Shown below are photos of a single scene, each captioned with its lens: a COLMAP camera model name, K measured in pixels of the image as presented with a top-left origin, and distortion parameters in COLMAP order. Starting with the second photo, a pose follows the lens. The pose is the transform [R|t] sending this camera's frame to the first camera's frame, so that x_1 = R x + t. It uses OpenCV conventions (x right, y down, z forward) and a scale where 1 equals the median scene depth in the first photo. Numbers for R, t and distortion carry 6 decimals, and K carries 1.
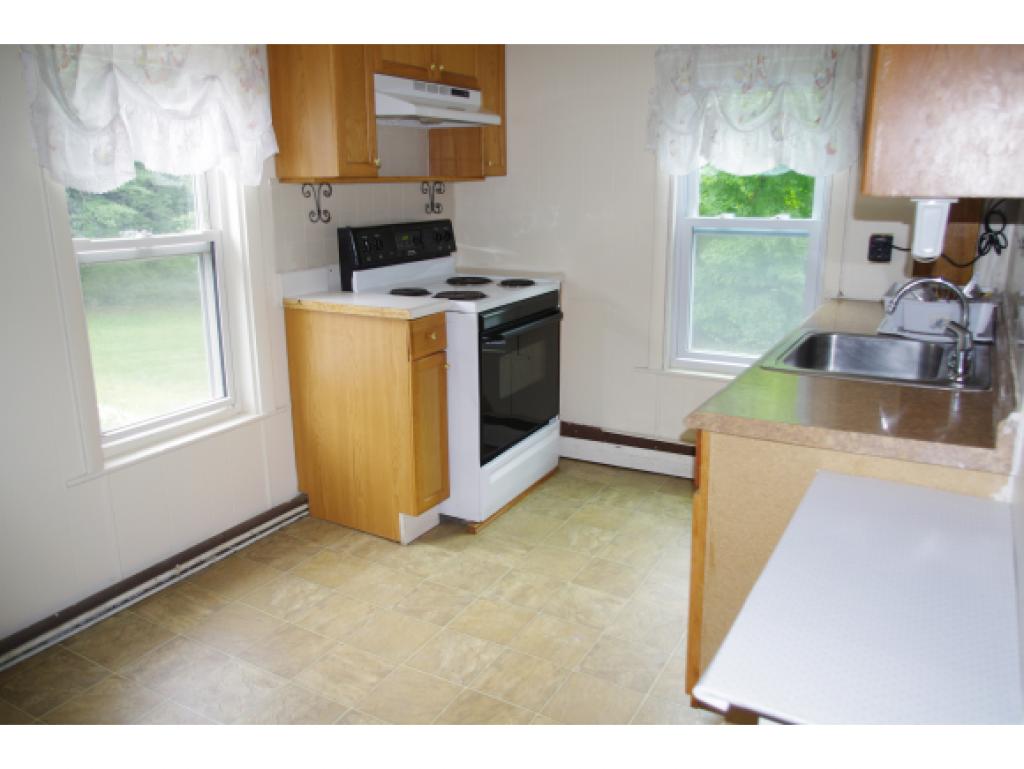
lens RADIAL K [[815.3, 0, 512.0], [0, 815.3, 384.5], [0, 0, 1]] dist [-0.039091, 0.065041]
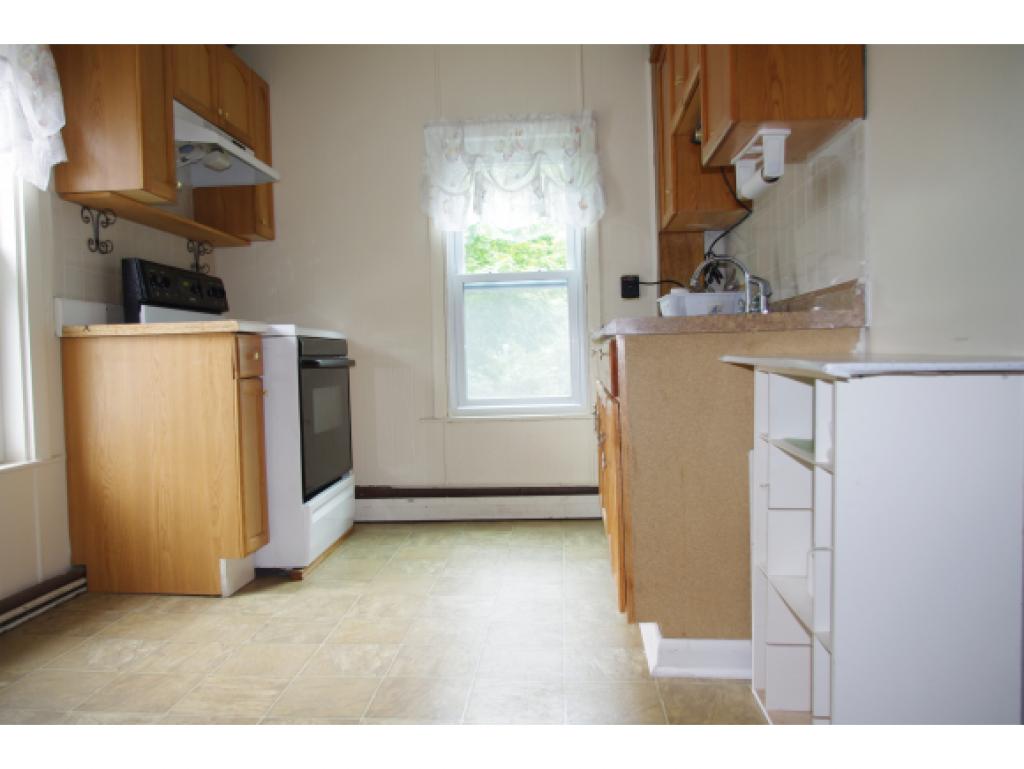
lens RADIAL K [[815.3, 0, 512.0], [0, 815.3, 384.5], [0, 0, 1]] dist [-0.039091, 0.065041]
pose [[0.900384, -0.031986, 0.433919, -0.224534], [0.131265, 0.970795, -0.200816, 0.188632], [-0.414823, 0.237770, 0.878286, 0.056448]]
